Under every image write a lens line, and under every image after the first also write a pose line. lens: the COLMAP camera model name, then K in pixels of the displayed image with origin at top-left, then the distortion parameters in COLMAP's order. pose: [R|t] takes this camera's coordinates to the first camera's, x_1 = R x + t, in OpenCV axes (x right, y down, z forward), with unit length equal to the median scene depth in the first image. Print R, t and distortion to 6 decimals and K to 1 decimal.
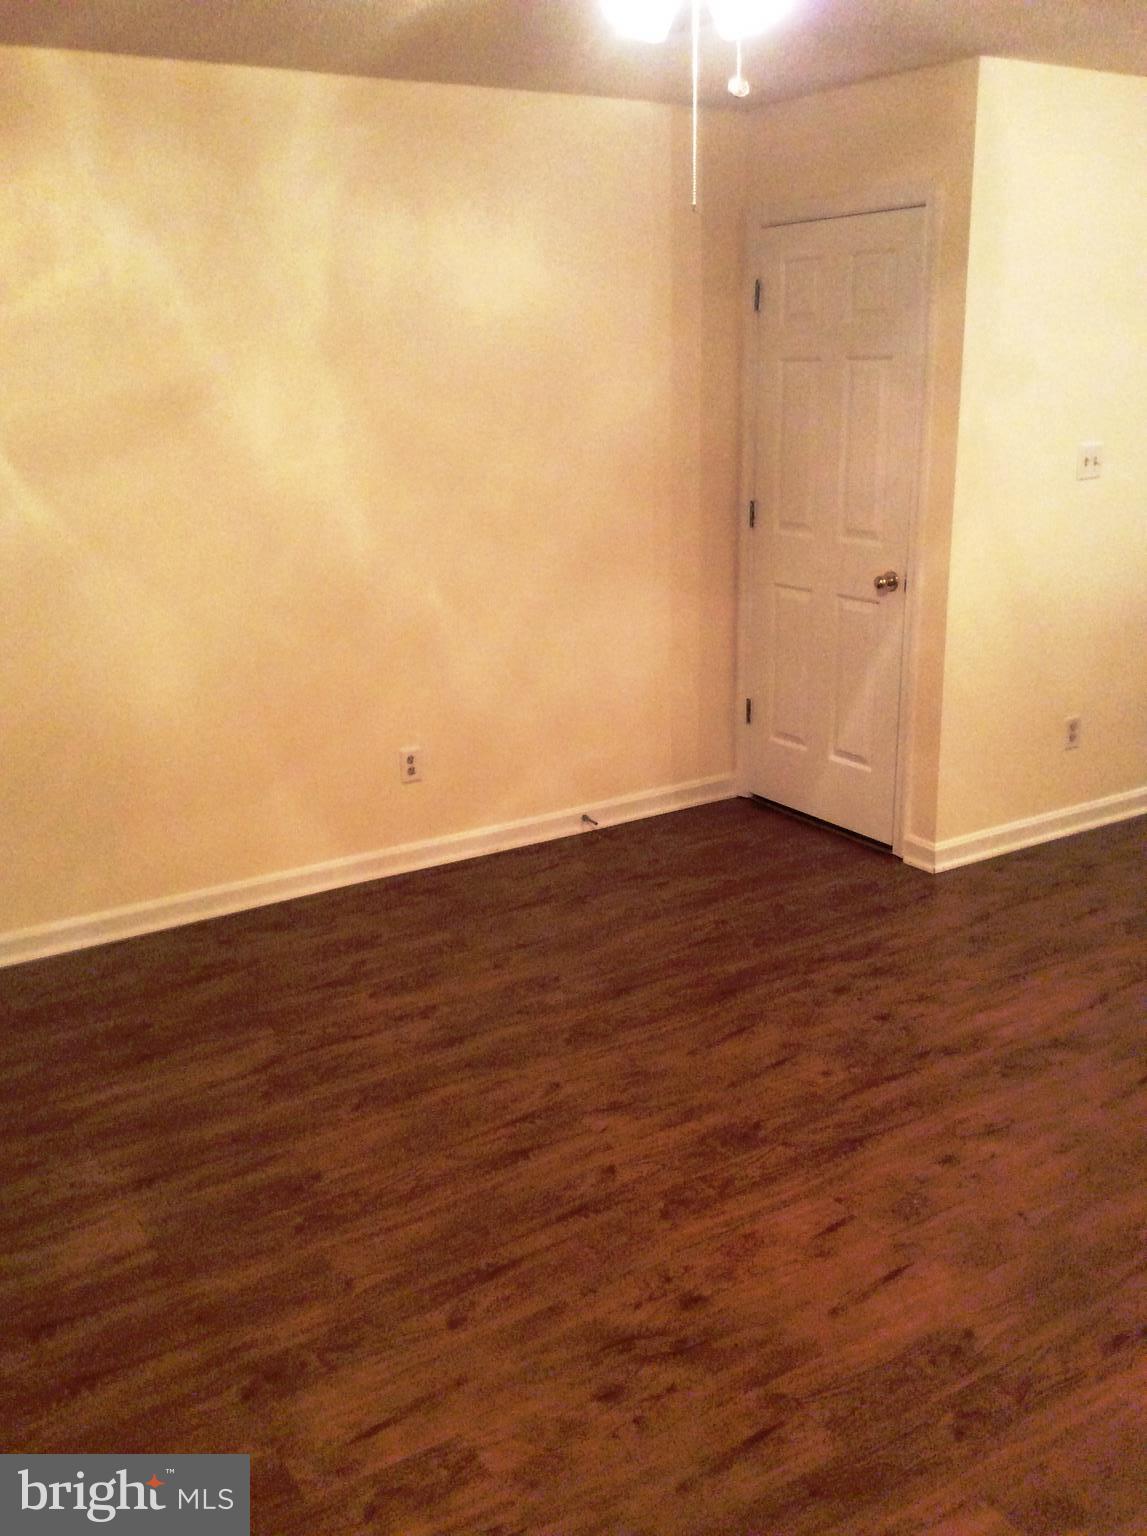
lens RADIAL K [[1413.2, 0, 573.5], [0, 1413.2, 768.0], [0, 0, 1]] dist [0.137995, -0.198196]
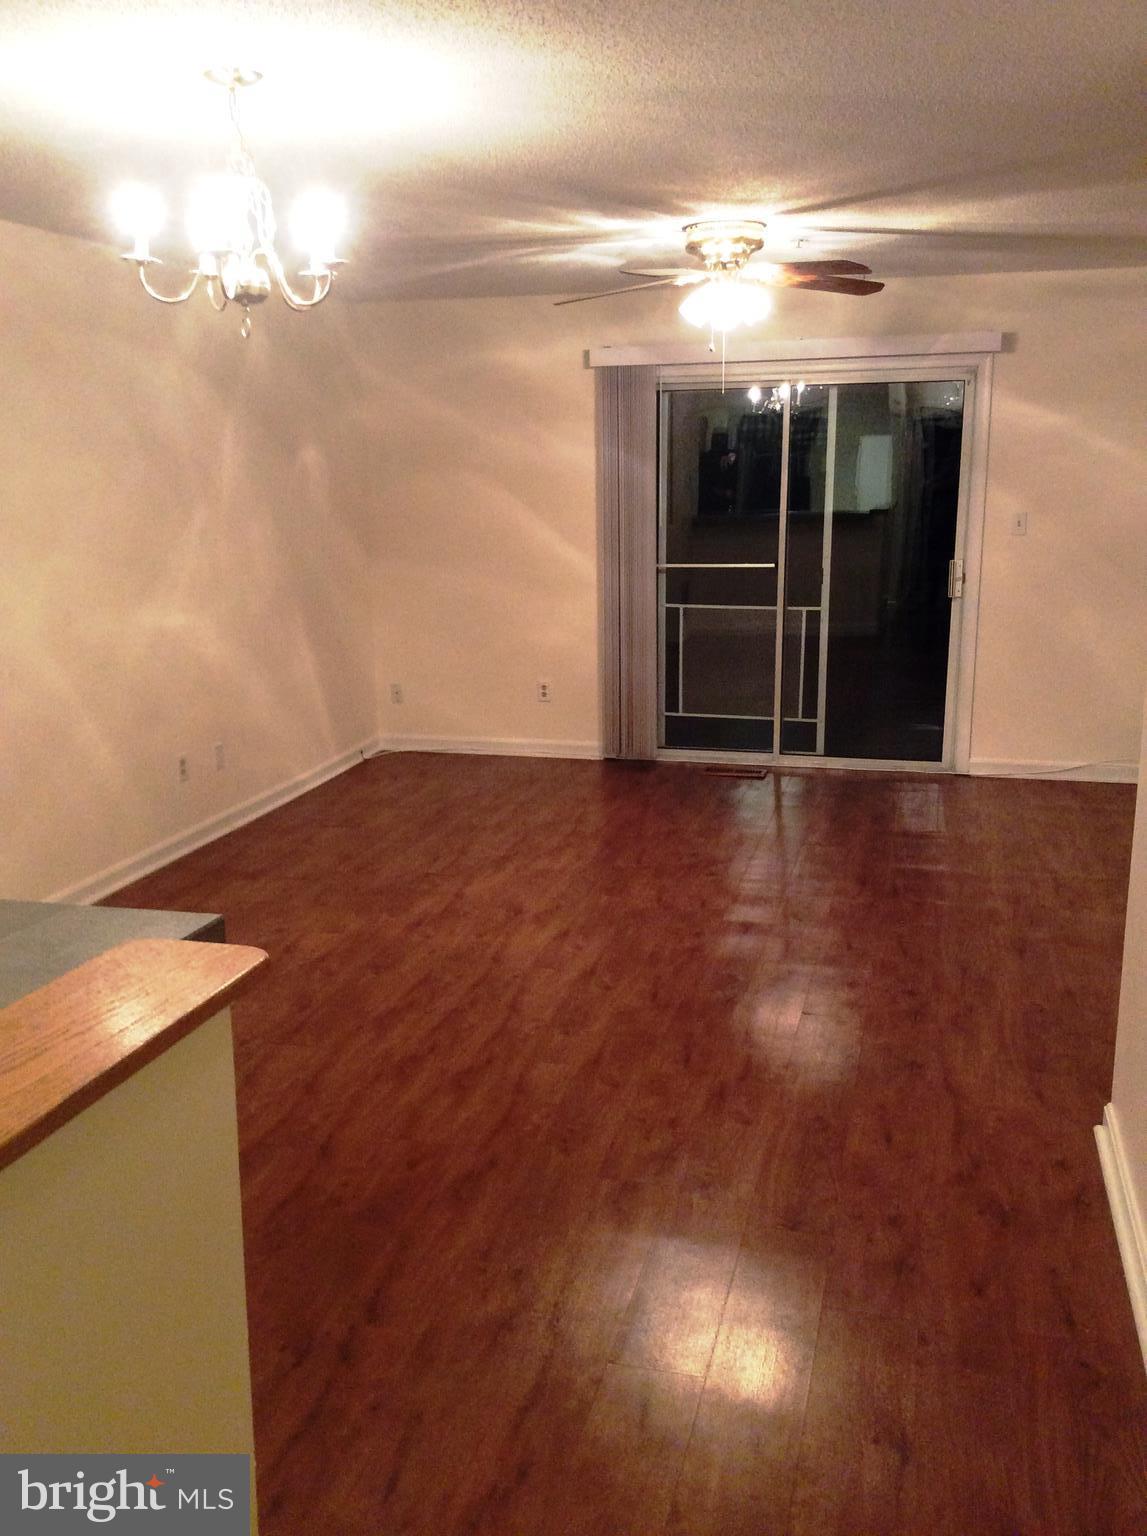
lens RADIAL K [[1413.2, 0, 573.5], [0, 1413.2, 768.0], [0, 0, 1]] dist [0.137995, -0.198196]
pose [[-0.745784, 0.172281, -0.643526, 1.084043], [-0.152344, 0.896282, 0.416498, -0.438209], [0.648535, 0.408655, -0.642187, 1.466108]]
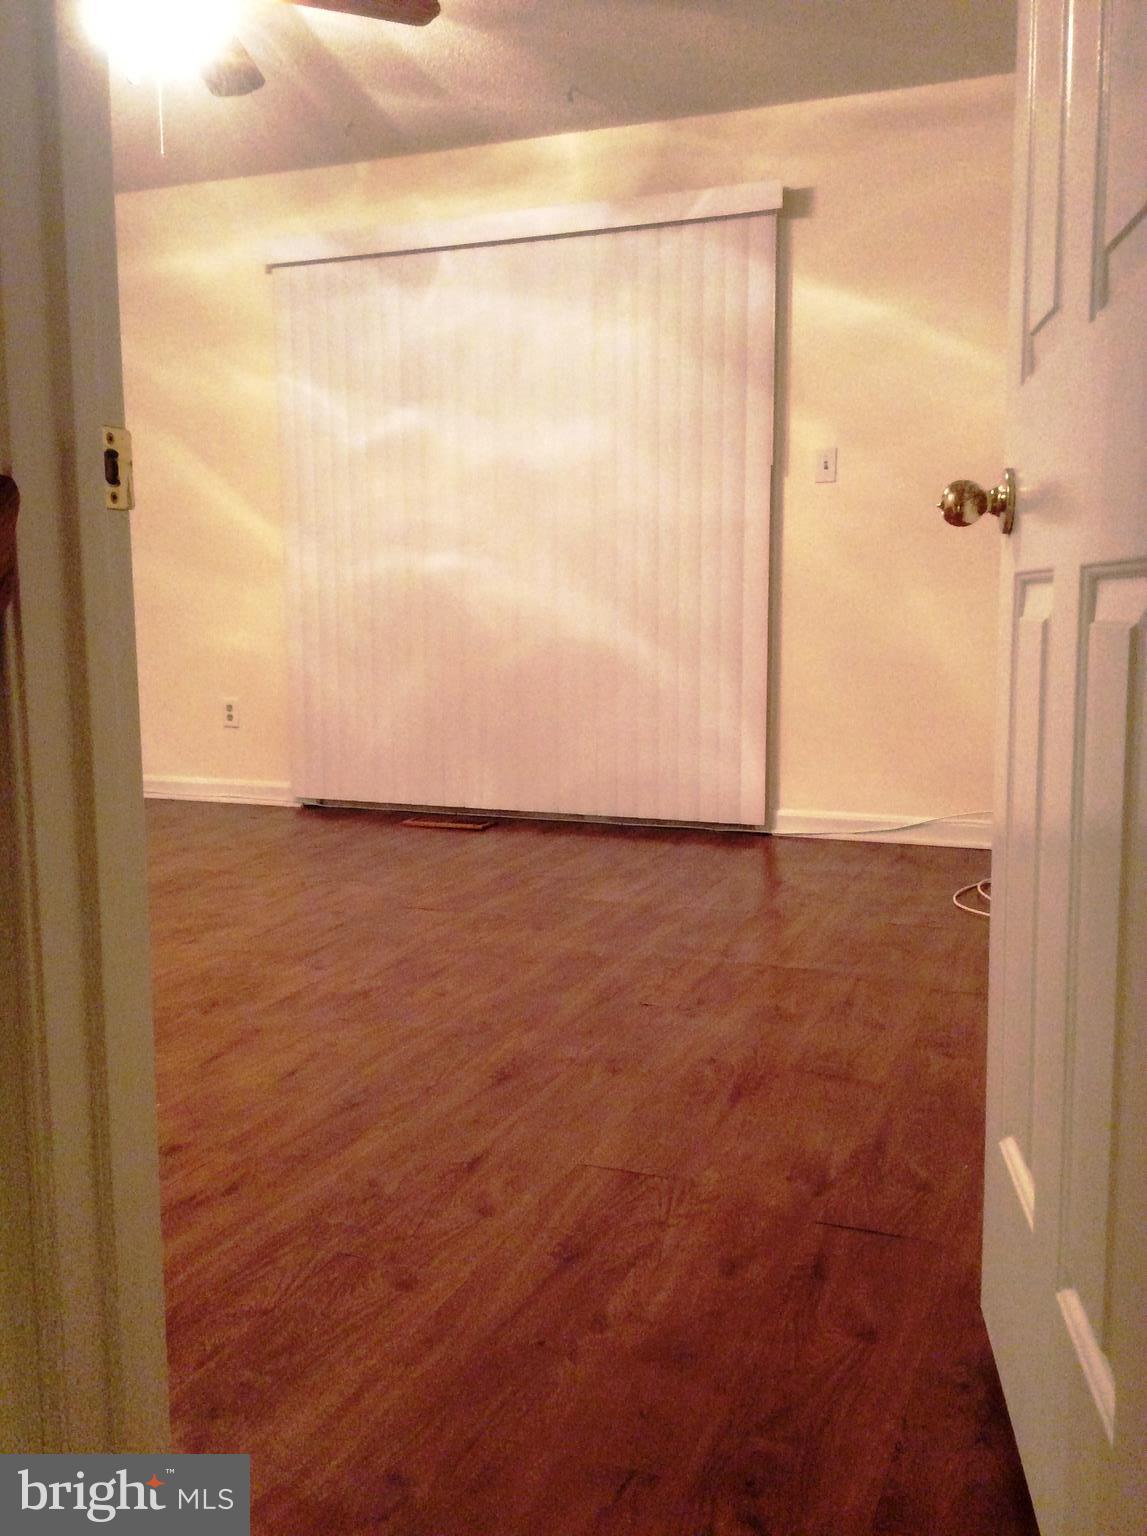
lens RADIAL K [[1413.2, 0, 573.5], [0, 1413.2, 768.0], [0, 0, 1]] dist [0.137995, -0.198196]
pose [[-0.821543, 0.089450, -0.563087, 0.359934], [-0.134462, 0.929361, 0.343815, -0.202531], [0.554065, 0.358173, -0.751482, 1.444396]]
